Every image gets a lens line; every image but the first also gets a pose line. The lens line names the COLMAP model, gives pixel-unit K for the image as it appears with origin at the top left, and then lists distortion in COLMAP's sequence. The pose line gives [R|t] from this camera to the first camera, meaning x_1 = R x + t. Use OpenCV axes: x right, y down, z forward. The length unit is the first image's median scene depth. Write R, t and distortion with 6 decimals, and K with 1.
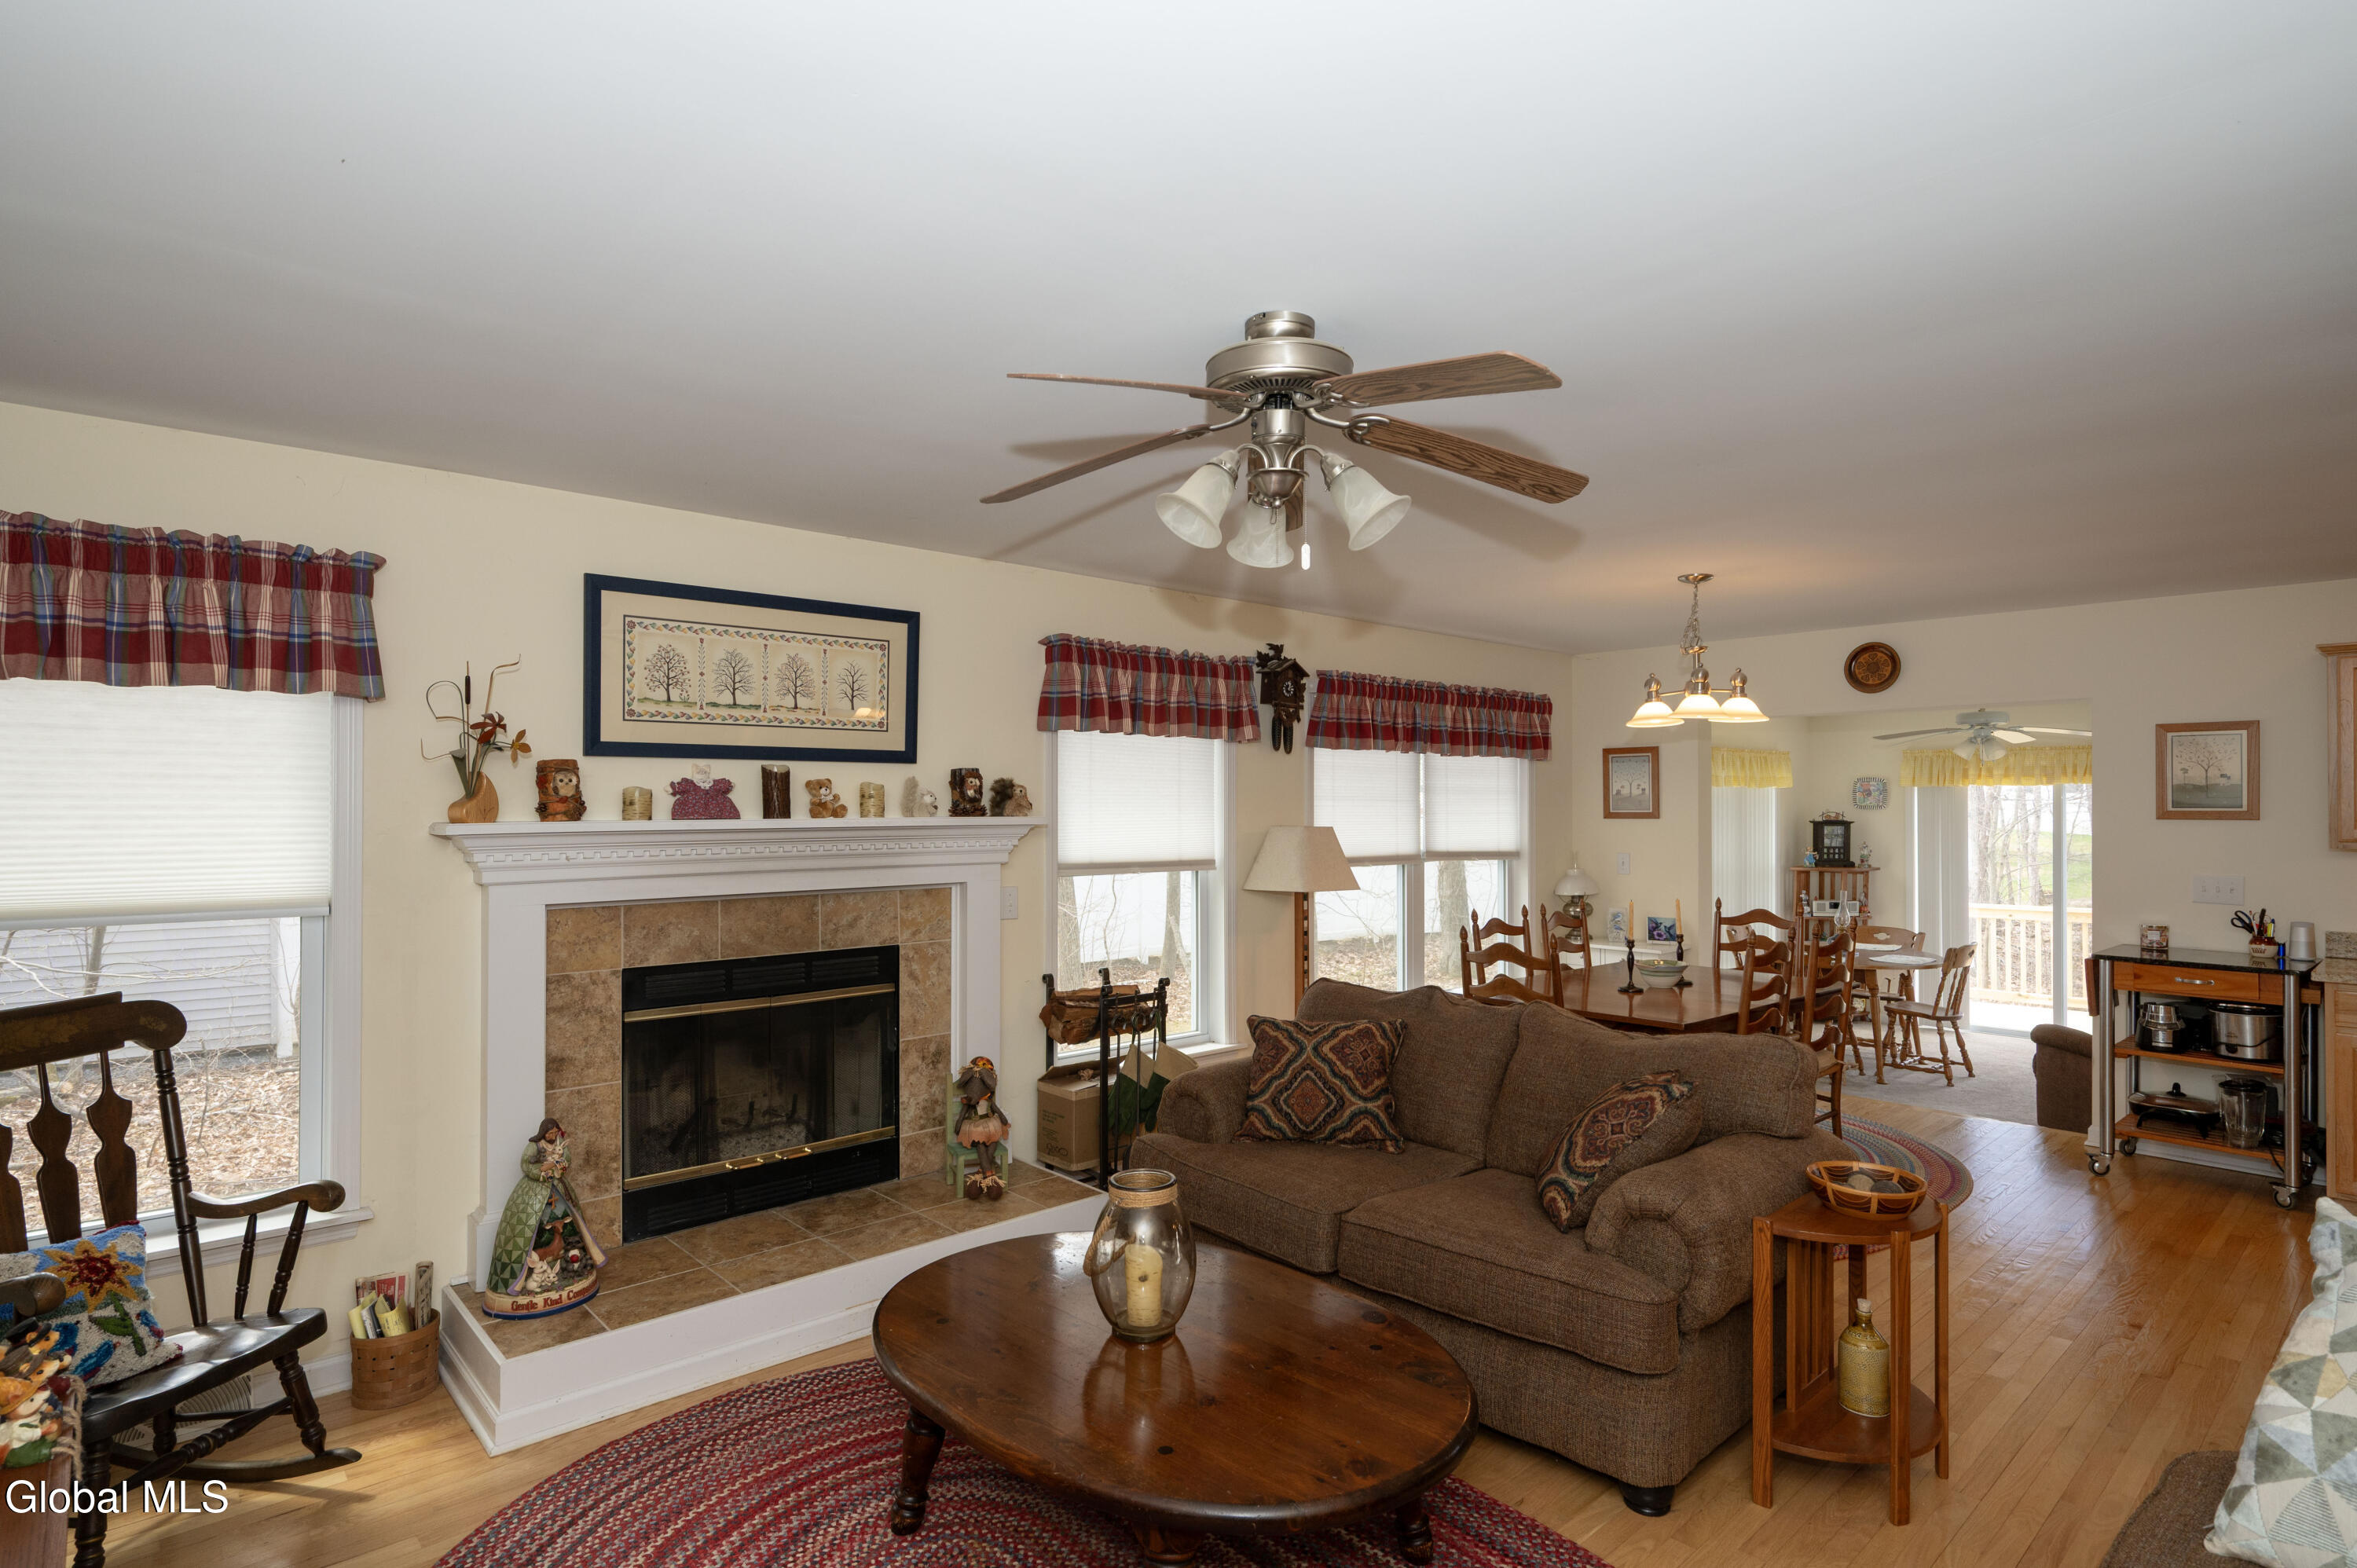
lens RADIAL K [[1214.3, 0, 1178.4], [0, 1214.3, 794.5], [0, 0, 1]] dist [-0.000178, -0.000107]
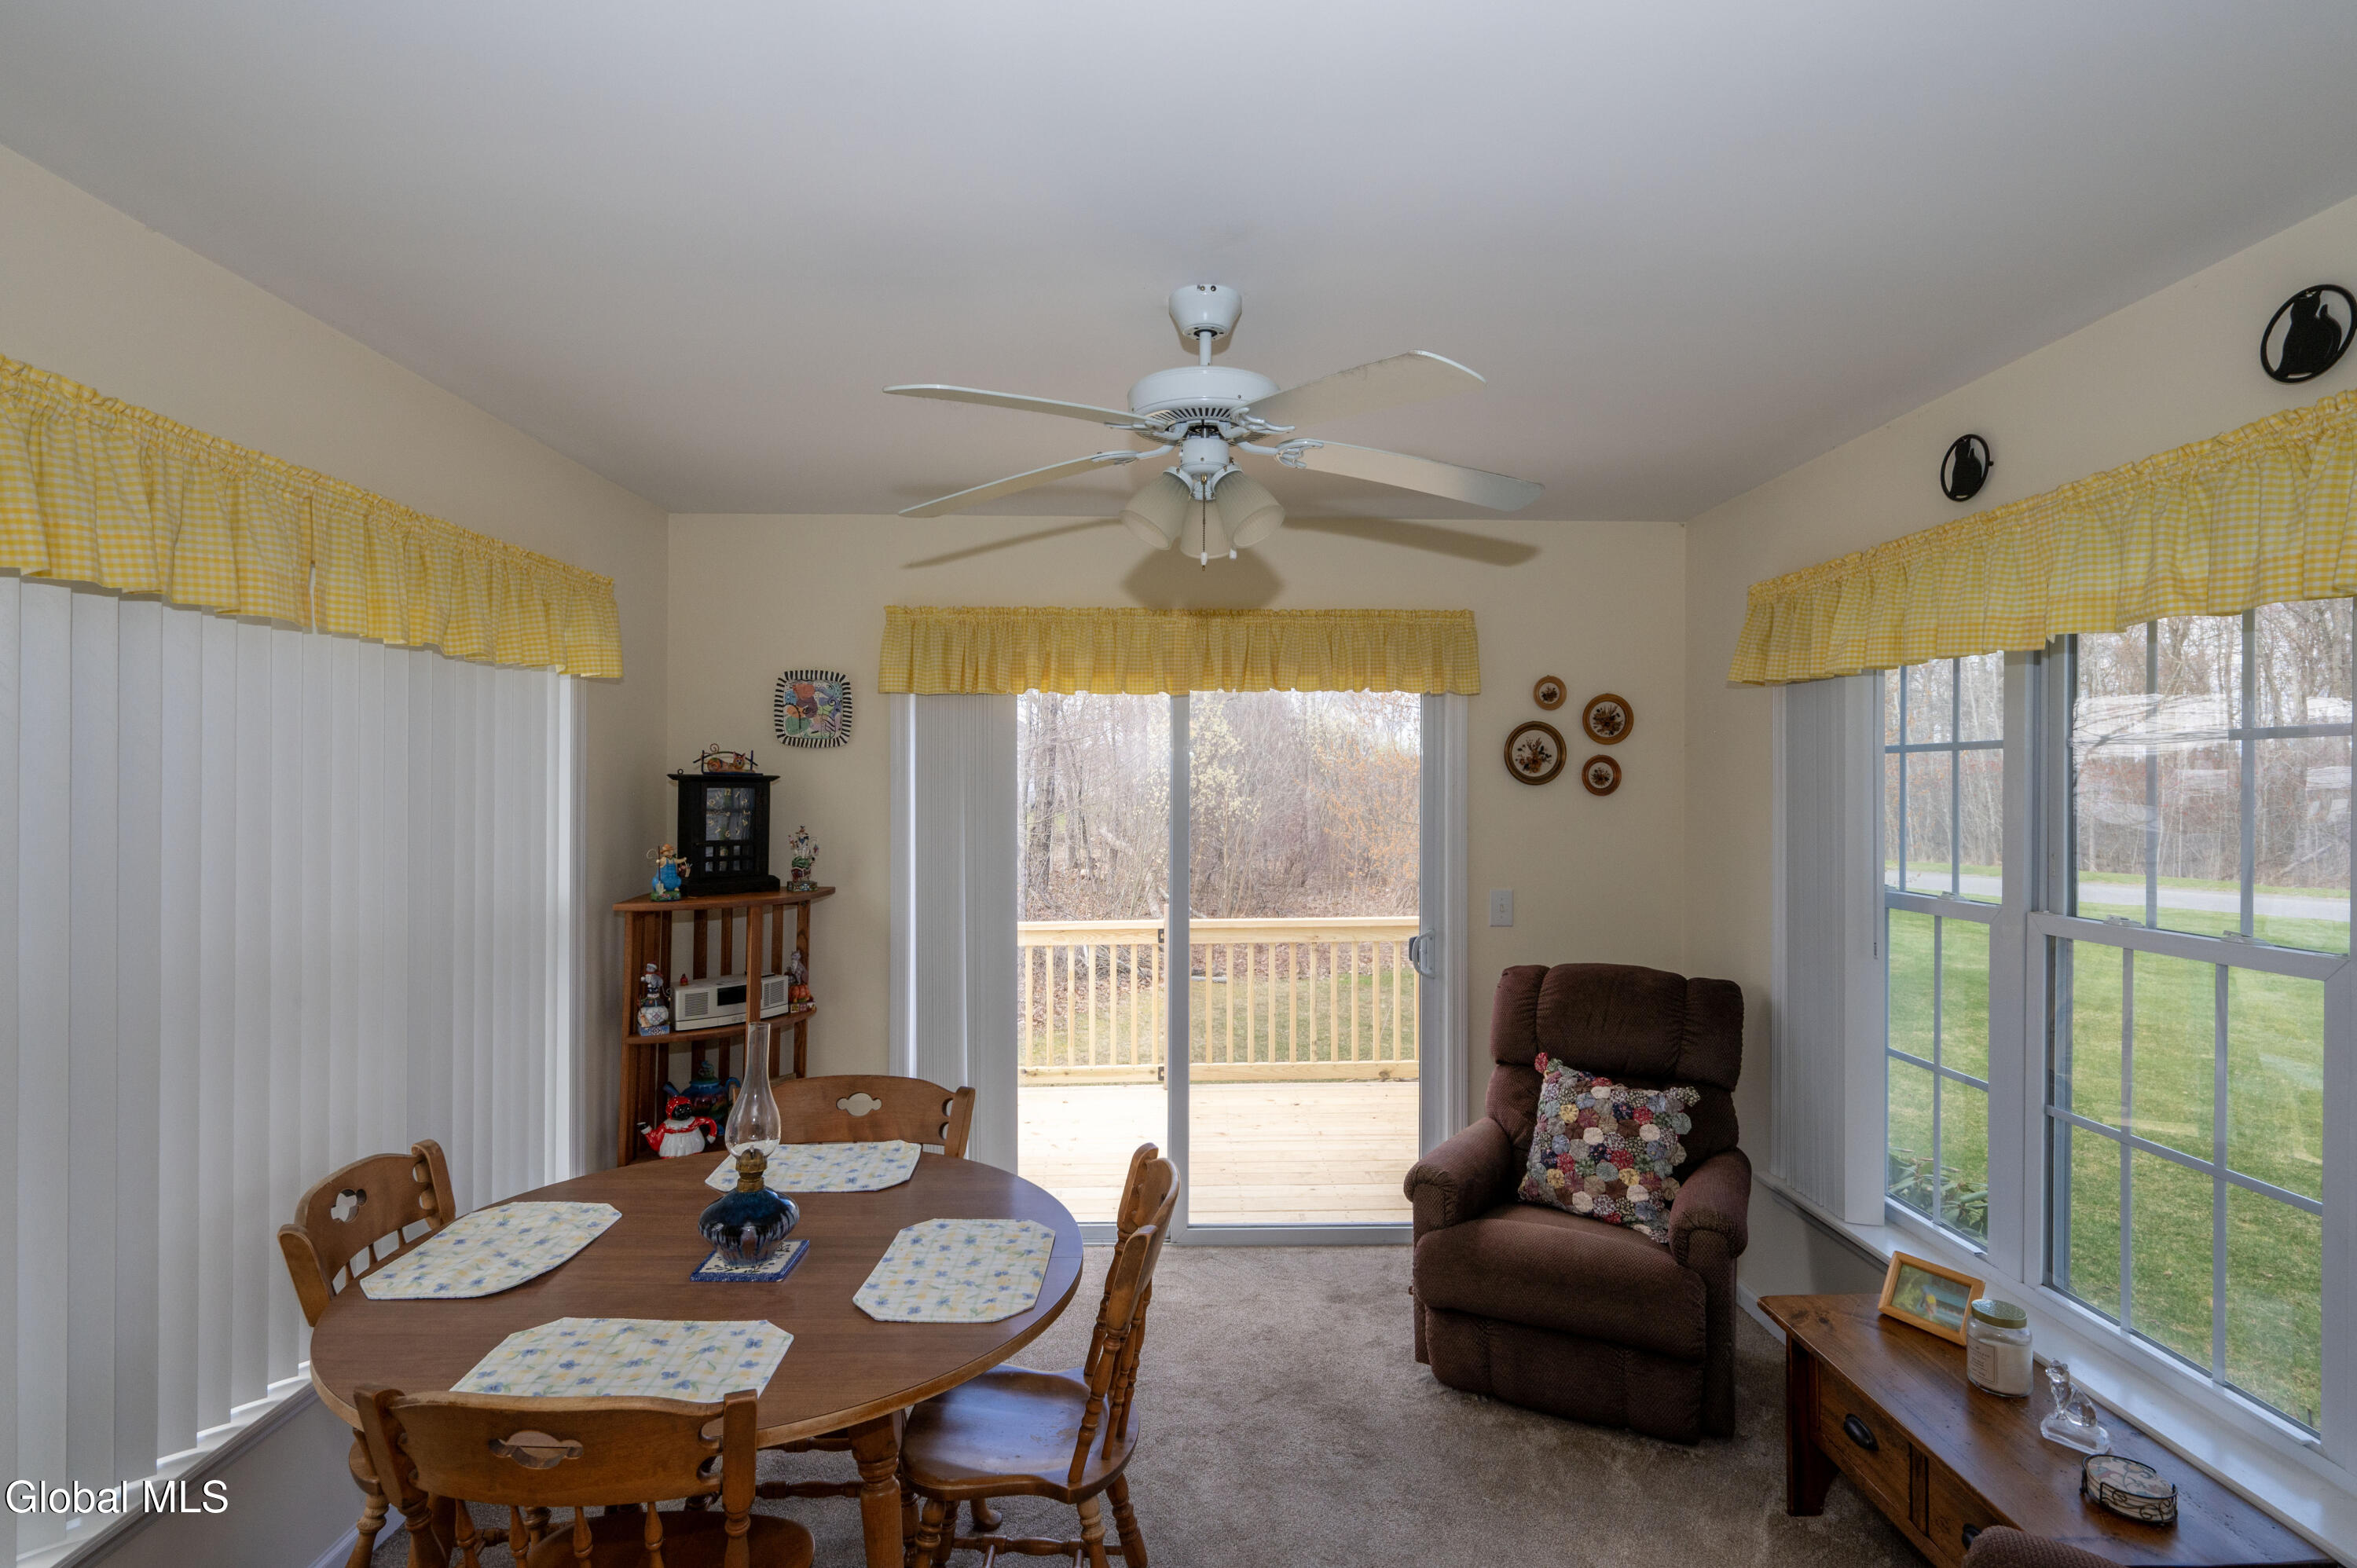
lens RADIAL K [[1136.2, 0, 1176.8], [0, 1136.2, 783.9], [0, 0, 1]] dist [0.015625, -0.000472]
pose [[0.650973, 0.000348, 0.759101, 0.358393], [-0.009766, 0.999921, 0.007916, 0.020649], [-0.759038, -0.012567, 0.650925, 0.658239]]
